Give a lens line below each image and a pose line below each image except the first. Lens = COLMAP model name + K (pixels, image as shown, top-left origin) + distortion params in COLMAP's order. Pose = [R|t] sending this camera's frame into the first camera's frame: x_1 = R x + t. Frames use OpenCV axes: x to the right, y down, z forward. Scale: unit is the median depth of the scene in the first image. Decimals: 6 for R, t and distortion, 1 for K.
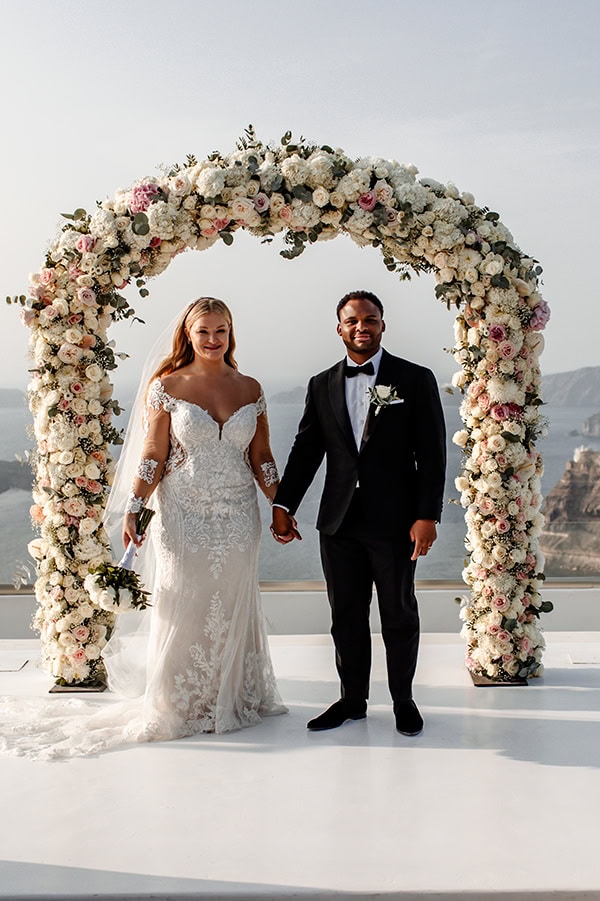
lens RADIAL K [[1275.2, 0, 357.3], [0, 1275.2, 453.2], [0, 0, 1]] dist [0.000569, -0.023329]
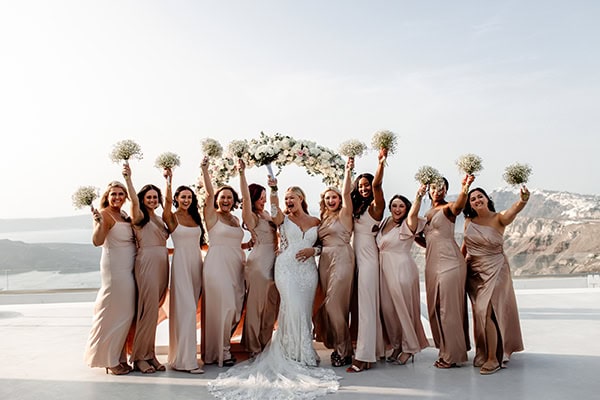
lens RADIAL K [[607.7, 0, 301.1], [0, 607.7, 183.5], [0, 0, 1]] dist [0.003447, 0.003025]
pose [[0.999808, -0.019127, -0.004160, 0.014021], [0.018613, 0.994771, -0.100419, 0.033693], [0.006059, 0.100322, 0.994937, -0.526818]]
